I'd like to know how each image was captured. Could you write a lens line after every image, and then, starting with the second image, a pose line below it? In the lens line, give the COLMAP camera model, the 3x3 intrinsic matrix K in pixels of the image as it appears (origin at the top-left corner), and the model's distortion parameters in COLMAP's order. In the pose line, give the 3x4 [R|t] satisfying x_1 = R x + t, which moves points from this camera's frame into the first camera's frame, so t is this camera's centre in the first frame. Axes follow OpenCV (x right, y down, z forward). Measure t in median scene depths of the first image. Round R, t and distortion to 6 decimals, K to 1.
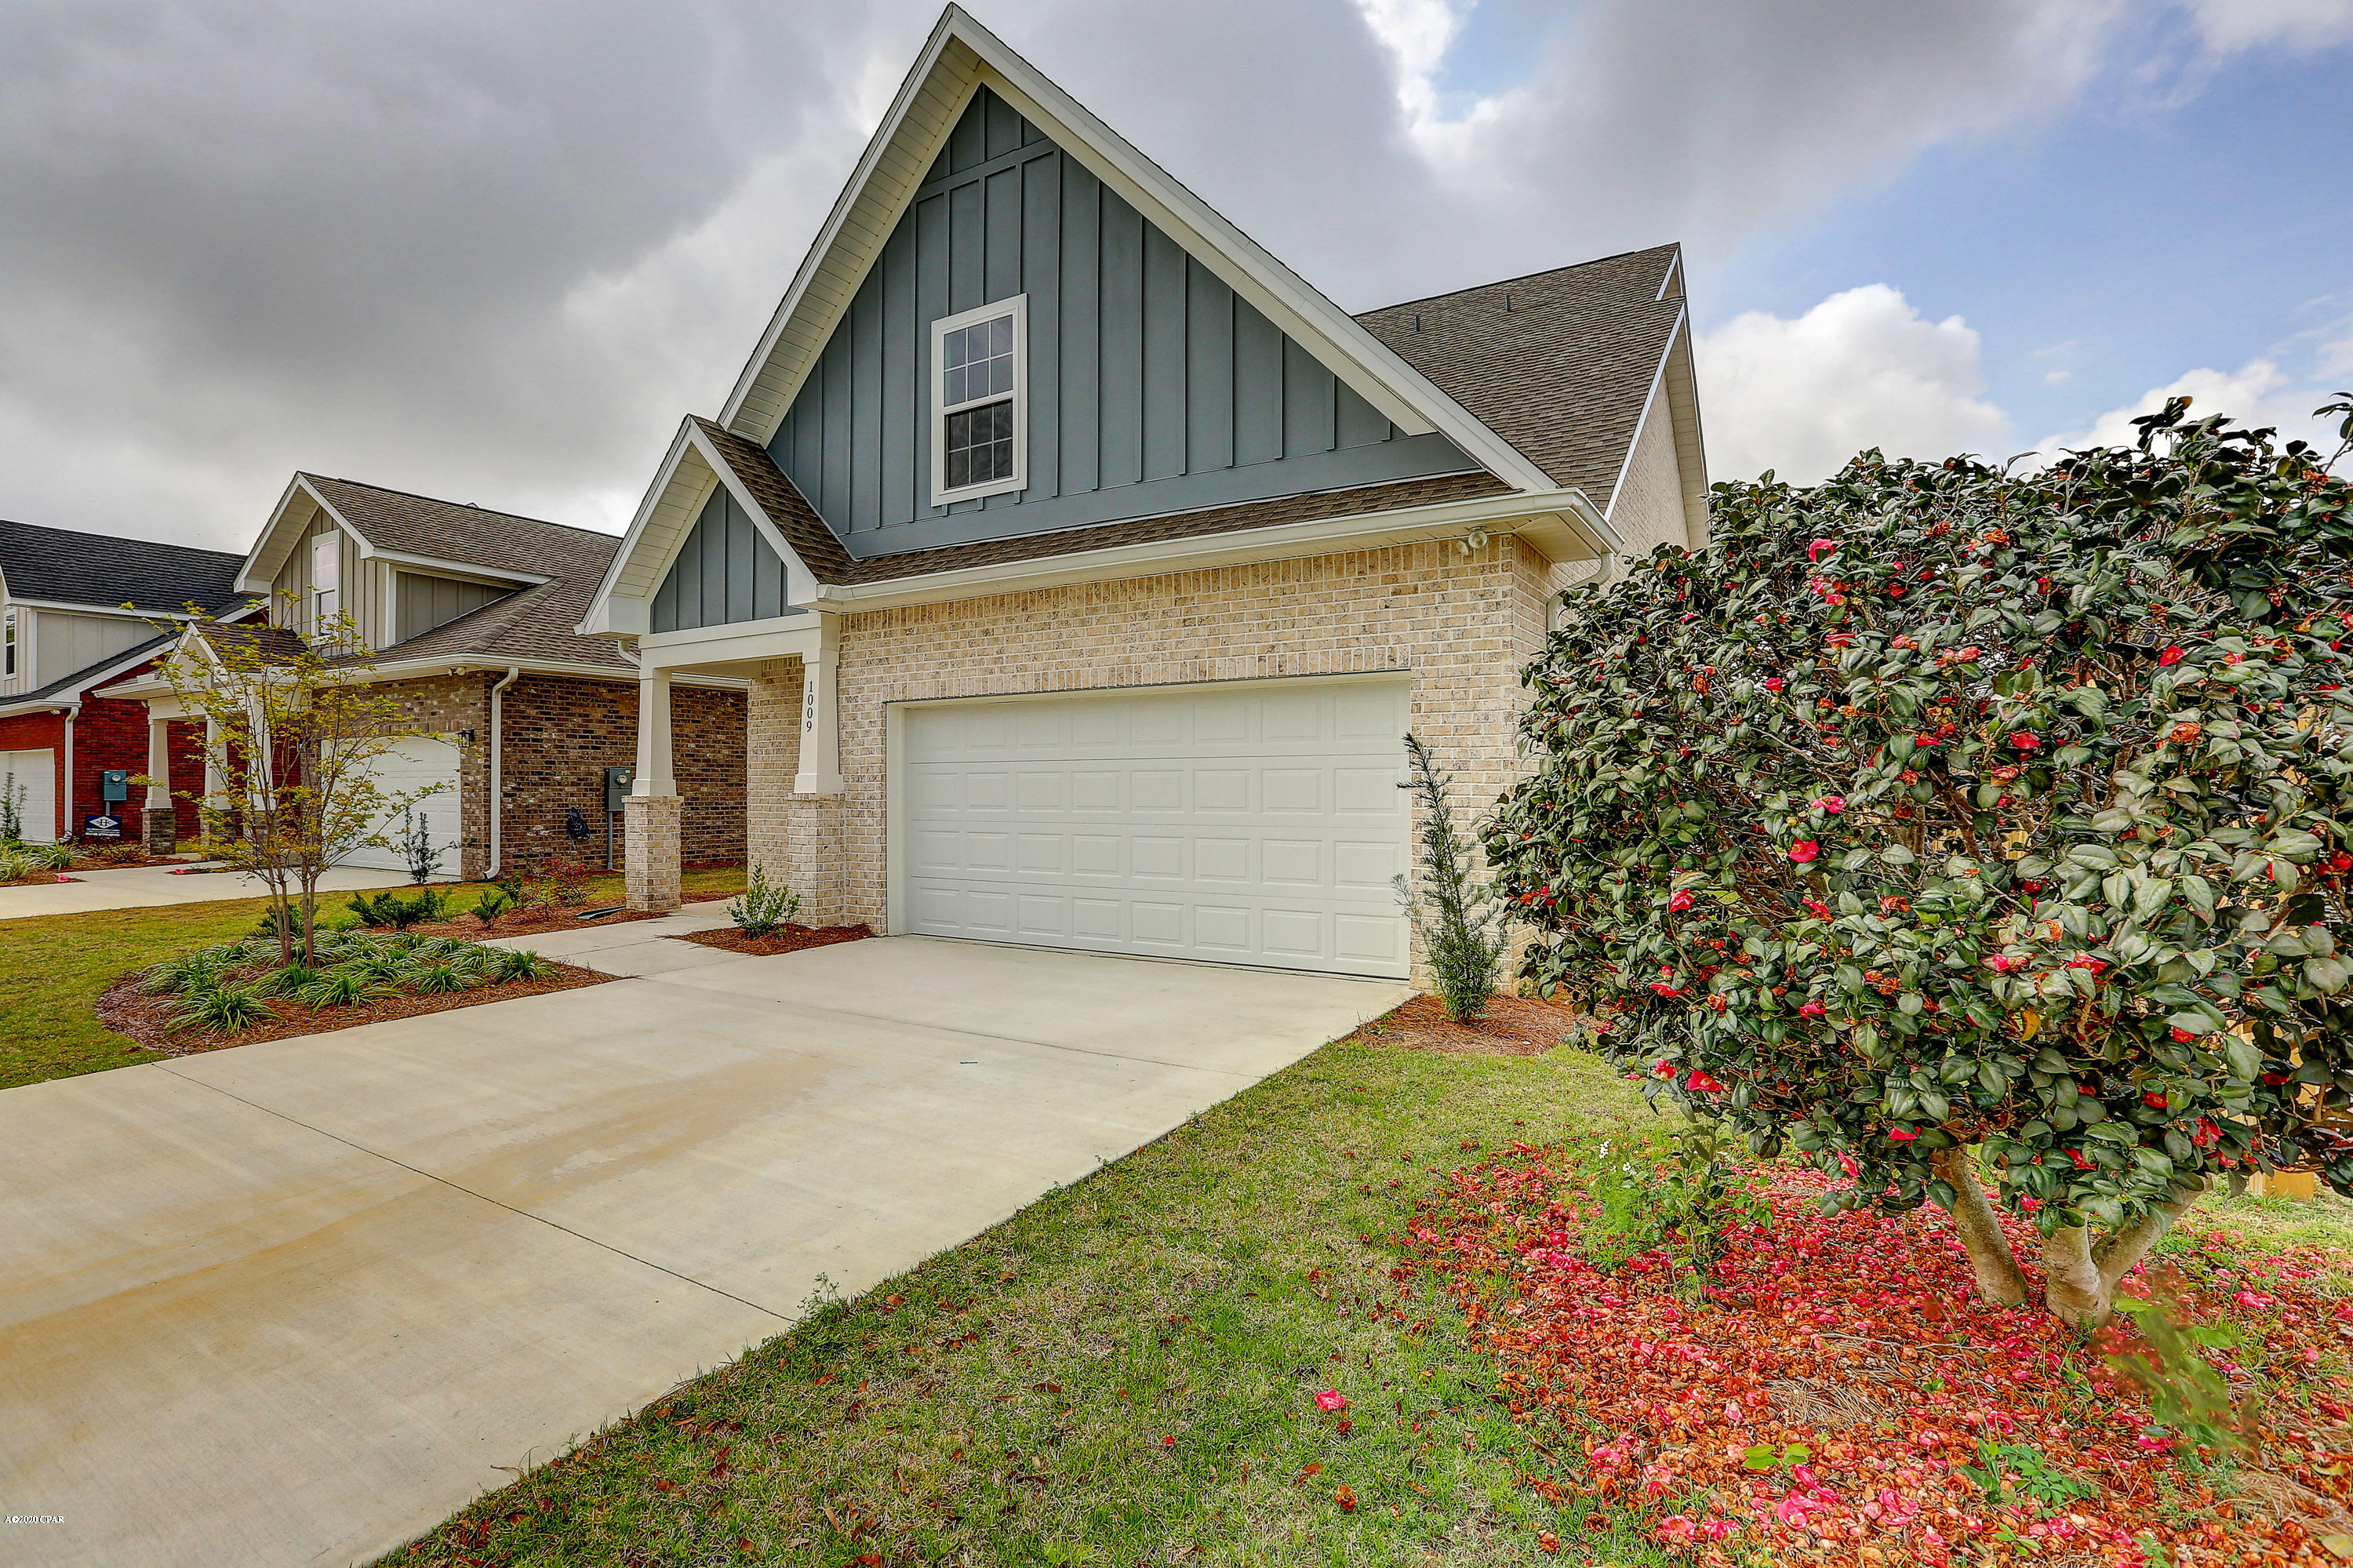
lens RADIAL K [[1102.3, 0, 1174.0], [0, 1102.3, 776.6], [0, 0, 1]] dist [-0.001283, -0.000010]
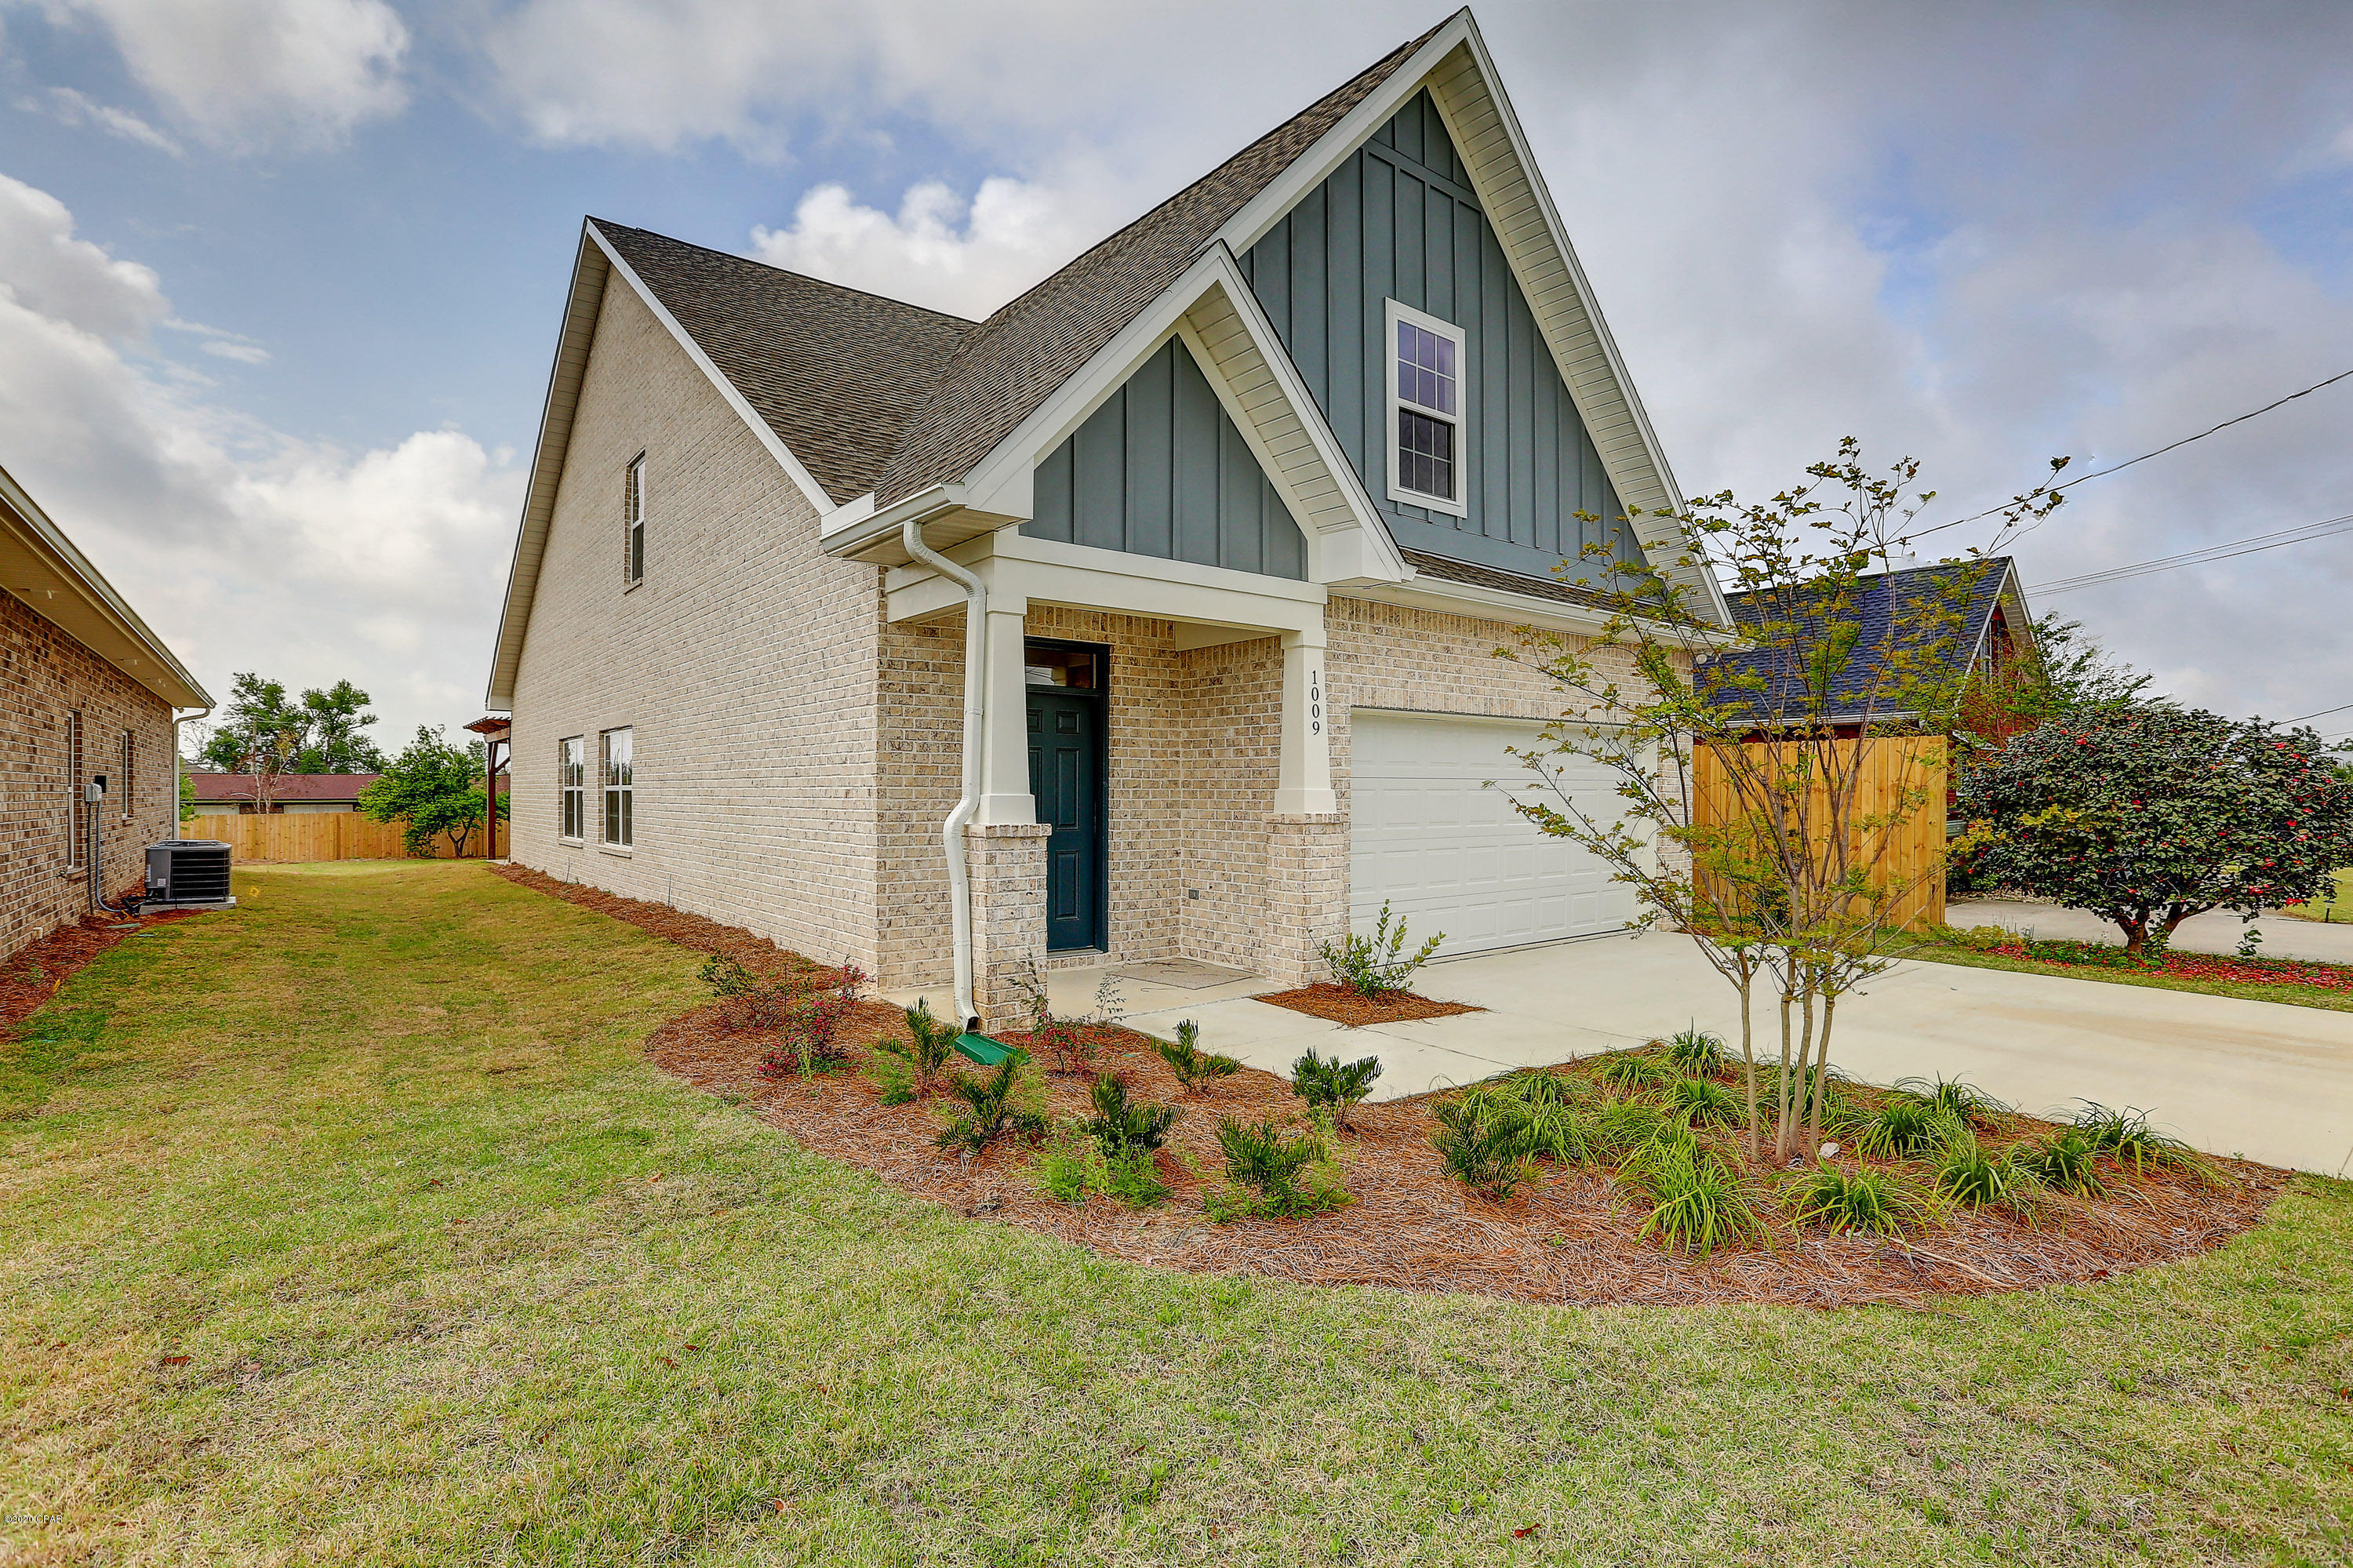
lens RADIAL K [[1102.3, 0, 1173.1], [0, 1102.3, 792.5], [0, 0, 1]] dist [-0.001283, -0.000010]
pose [[0.332916, 0.005587, 0.942940, -1.166130], [-0.004647, 0.999980, -0.004285, 0.003792], [-0.942945, -0.002955, 0.332935, 0.883388]]
